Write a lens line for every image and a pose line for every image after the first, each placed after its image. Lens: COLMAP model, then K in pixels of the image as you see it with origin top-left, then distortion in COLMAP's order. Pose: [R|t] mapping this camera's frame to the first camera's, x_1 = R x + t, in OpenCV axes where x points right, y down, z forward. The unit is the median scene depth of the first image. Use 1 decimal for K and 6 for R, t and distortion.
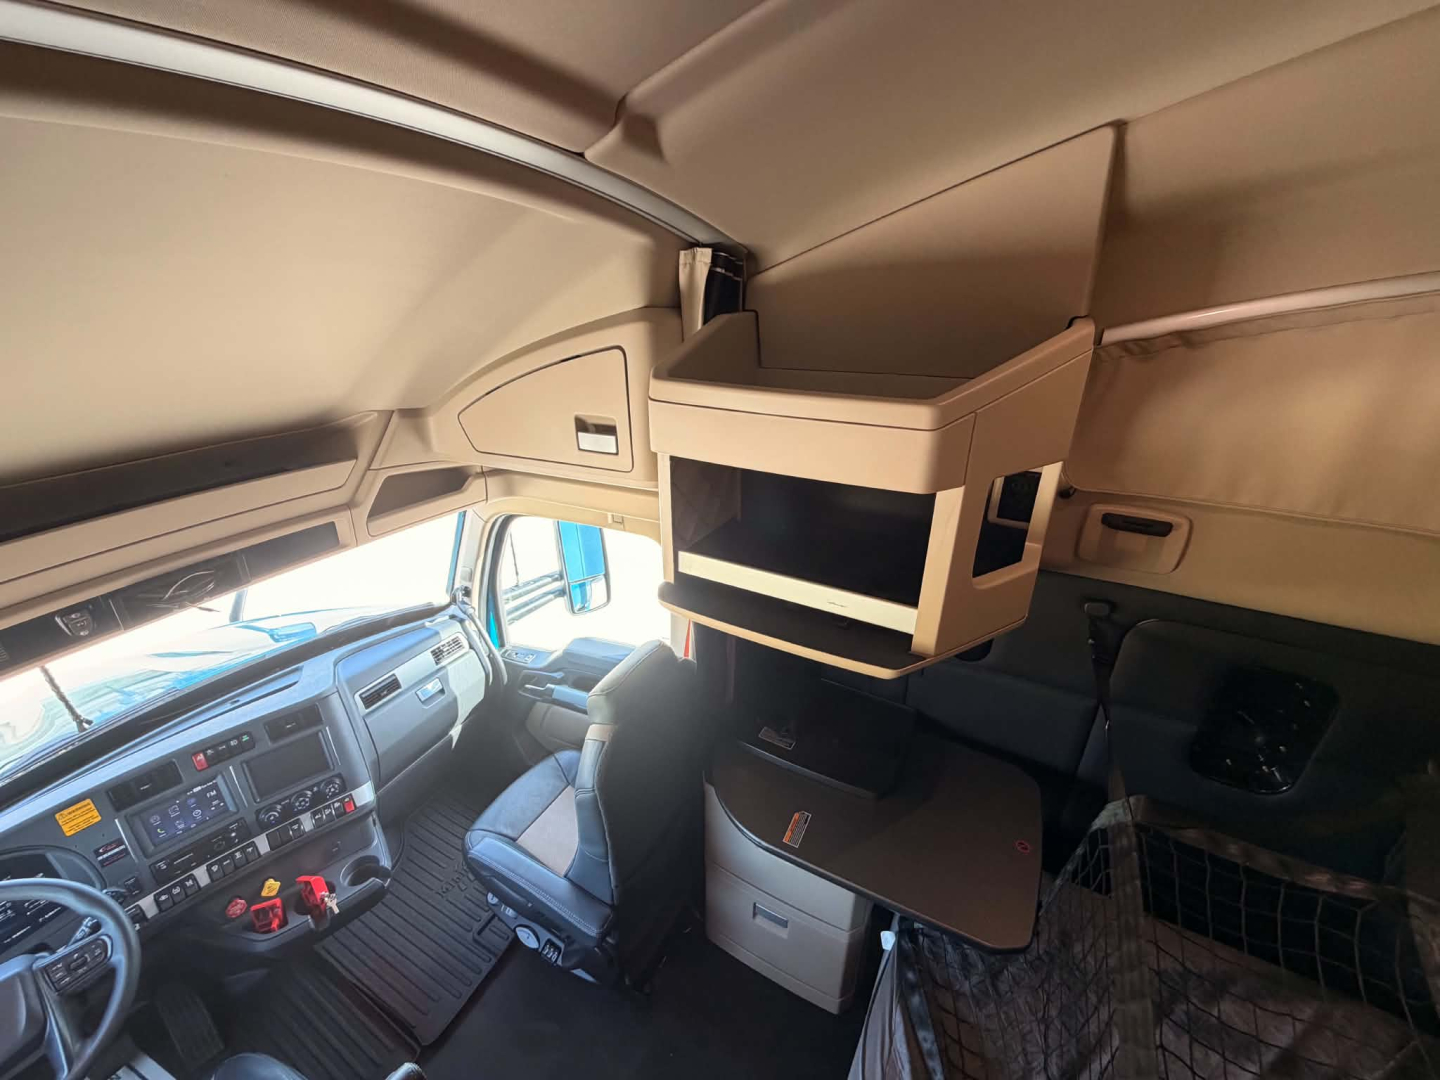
lens RADIAL K [[574.9, 0, 714.1], [0, 574.9, 536.8], [0, 0, 1]] dist [-0.001176, 0.000309]
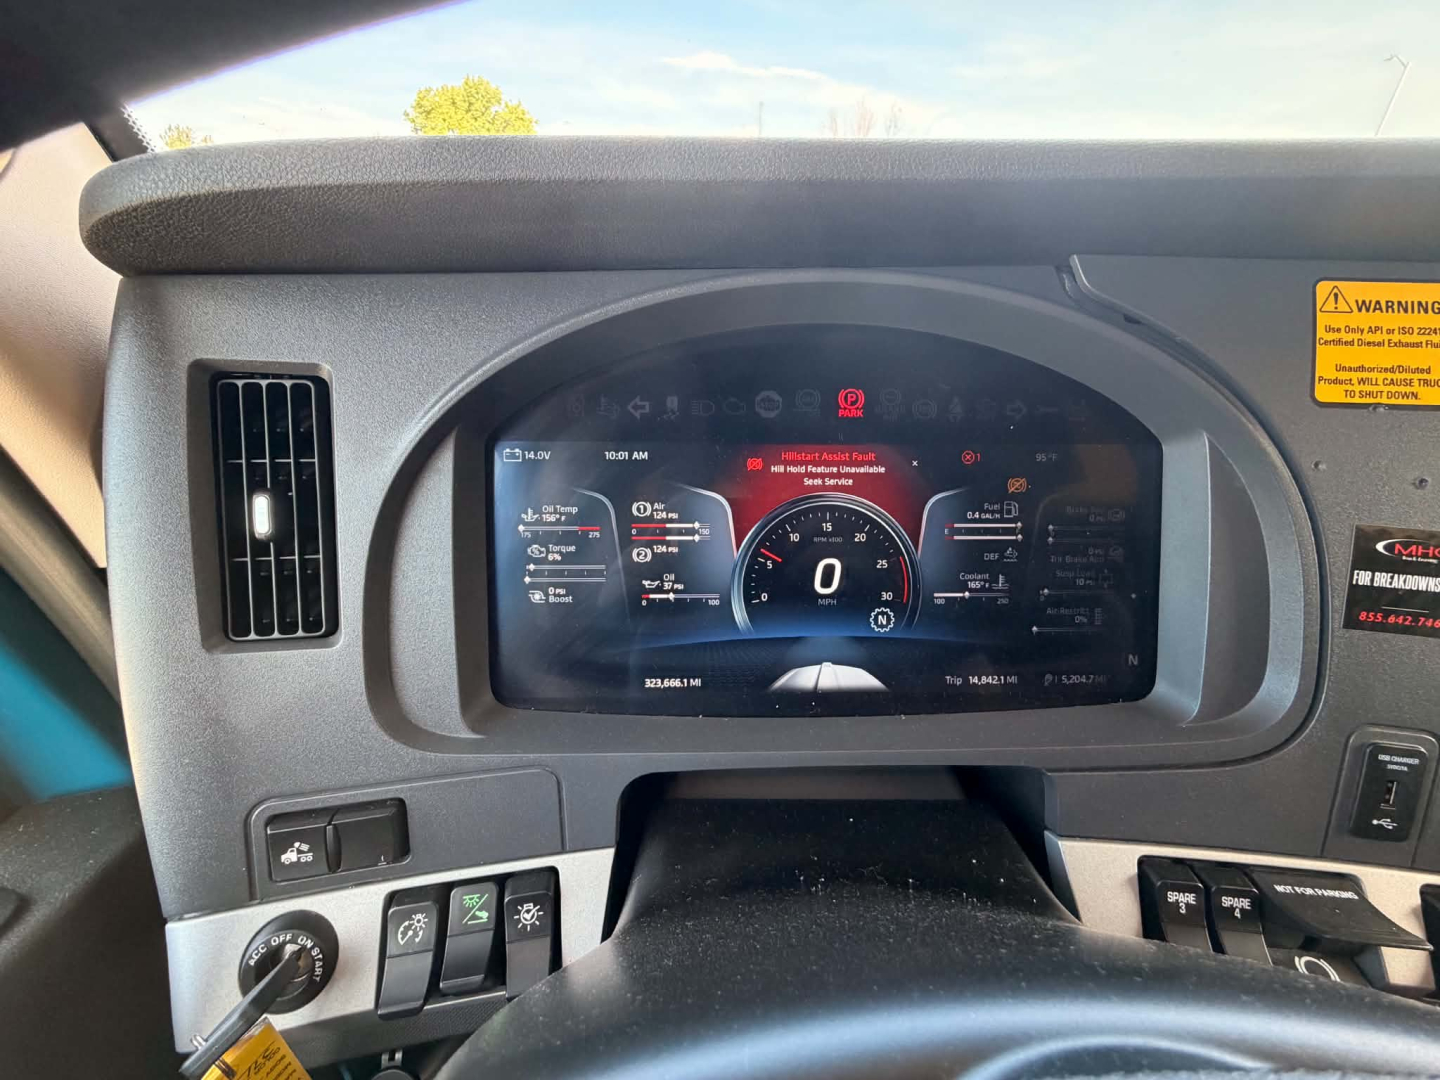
lens RADIAL K [[574.9, 0, 726.3], [0, 574.9, 538.7], [0, 0, 1]] dist [-0.001176, 0.000309]
pose [[0.521213, 0.405452, -0.750963, -0.906591], [-0.371134, 0.900061, 0.228362, 0.508815], [0.768503, 0.159682, 0.619601, 0.616070]]
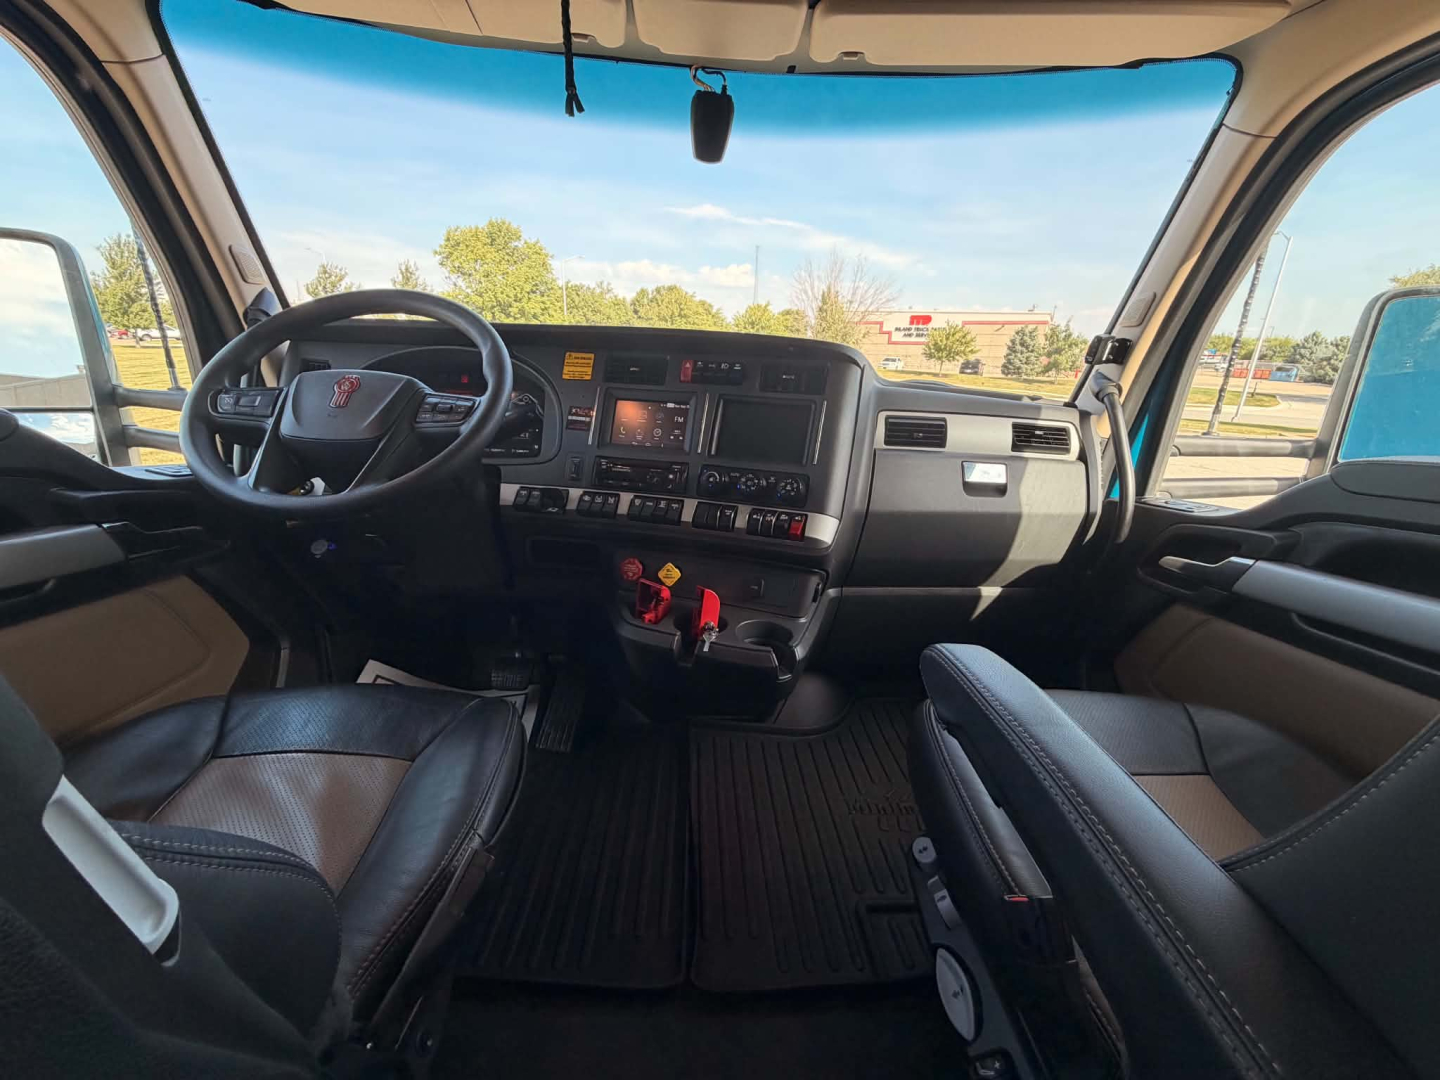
lens RADIAL K [[574.9, 0, 717.5], [0, 574.9, 539.7], [0, 0, 1]] dist [-0.001176, 0.000309]
pose [[0.517814, 0.281351, -0.807905, -0.202312], [-0.395290, 0.916203, 0.065710, 0.507767], [0.758692, 0.285331, 0.585638, 0.631073]]
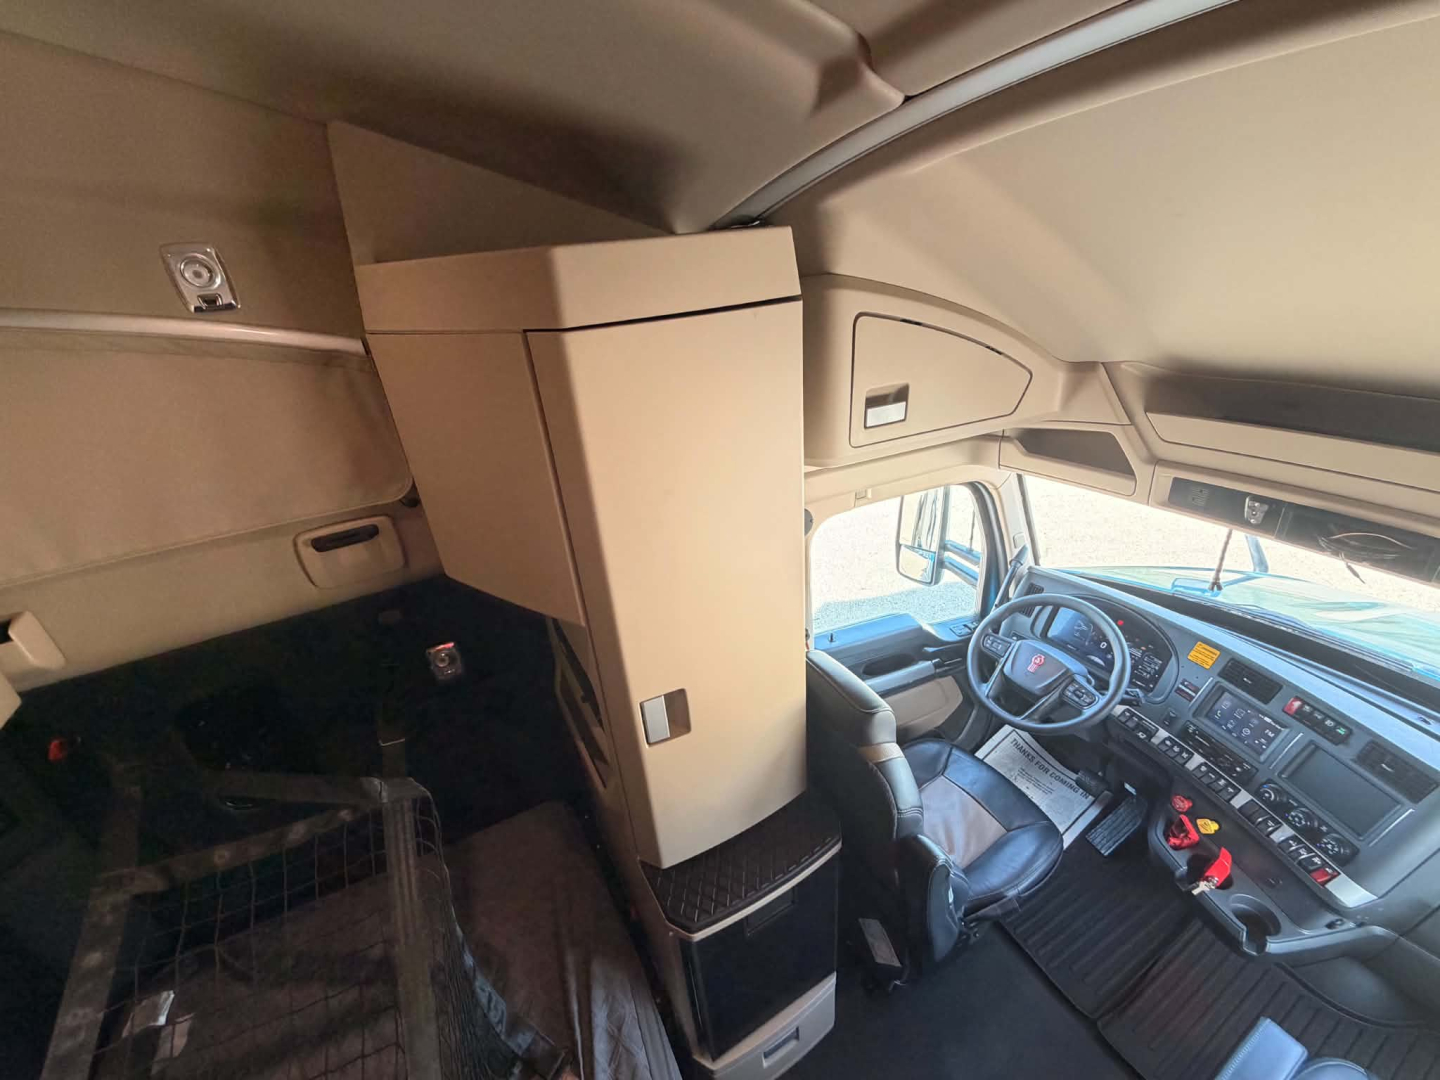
lens RADIAL K [[574.9, 0, 711.7], [0, 574.9, 537.7], [0, 0, 1]] dist [-0.001176, 0.000309]
pose [[-0.534548, 0.418888, -0.734024, 0.220245], [-0.274185, 0.735593, 0.619456, -0.147061], [0.799426, 0.532387, -0.278356, 0.317472]]
